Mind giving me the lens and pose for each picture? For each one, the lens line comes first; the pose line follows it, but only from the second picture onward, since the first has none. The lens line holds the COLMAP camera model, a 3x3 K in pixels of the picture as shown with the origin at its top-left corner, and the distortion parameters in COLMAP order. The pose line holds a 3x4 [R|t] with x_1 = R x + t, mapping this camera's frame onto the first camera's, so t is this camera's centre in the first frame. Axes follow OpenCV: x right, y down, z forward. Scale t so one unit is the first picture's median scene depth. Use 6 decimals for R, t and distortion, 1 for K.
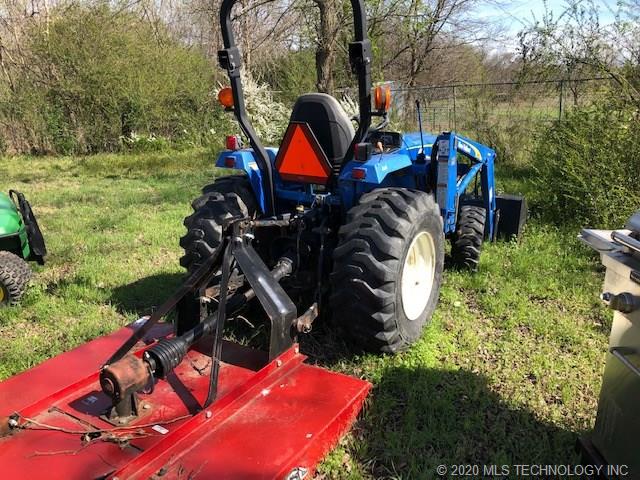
lens RADIAL K [[526.7, 0, 321.5], [0, 526.7, 239.7], [0, 0, 1]] dist [0.009291, 0.013148]
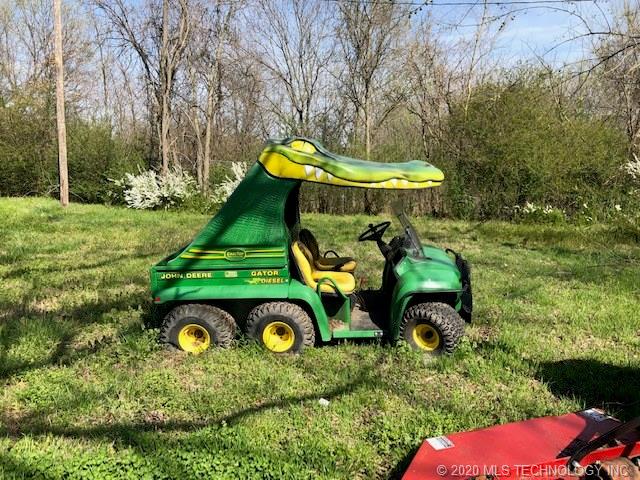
lens RADIAL K [[526.7, 0, 319.3], [0, 526.7, 240.4], [0, 0, 1]] dist [0.009291, 0.013148]
pose [[0.781635, 0.119037, -0.612271, -0.058280], [-0.195168, 0.979005, -0.058817, 0.003187], [0.592415, 0.165469, 0.788457, -0.012582]]
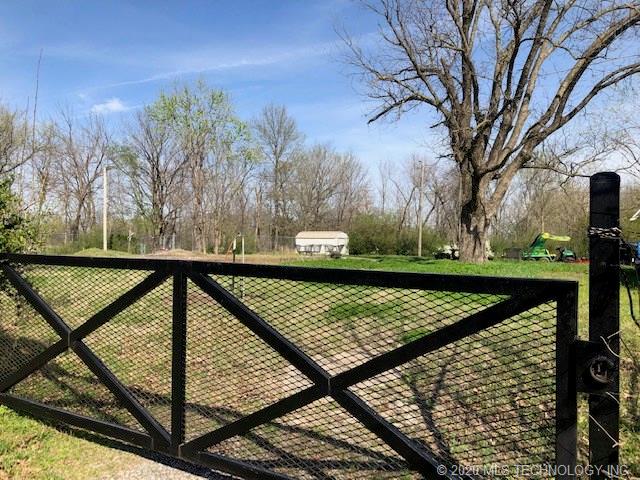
lens RADIAL K [[526.7, 0, 318.9], [0, 526.7, 237.5], [0, 0, 1]] dist [0.009291, 0.013148]
pose [[0.601968, 0.013980, -0.798398, 1.344449], [-0.225713, 0.962051, -0.153336, 0.711315], [0.765956, 0.272512, 0.582279, -2.562803]]
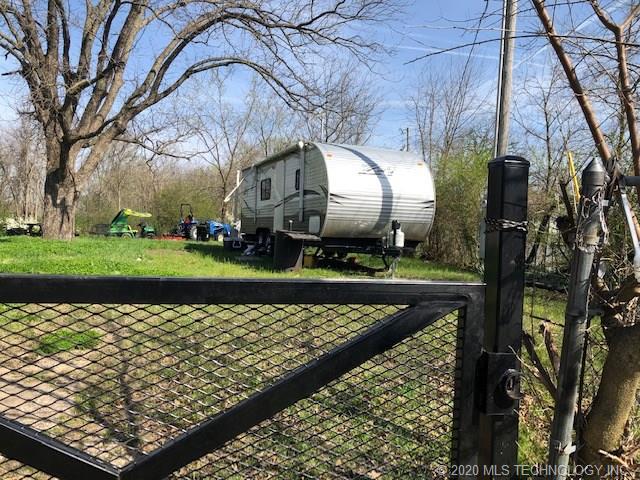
lens RADIAL K [[526.7, 0, 322.0], [0, 526.7, 245.9], [0, 0, 1]] dist [0.009291, 0.013148]
pose [[0.988790, 0.054135, -0.139155, 1.231052], [-0.084105, 0.971982, -0.219493, 0.704041], [0.123374, 0.228736, 0.965639, -2.537322]]
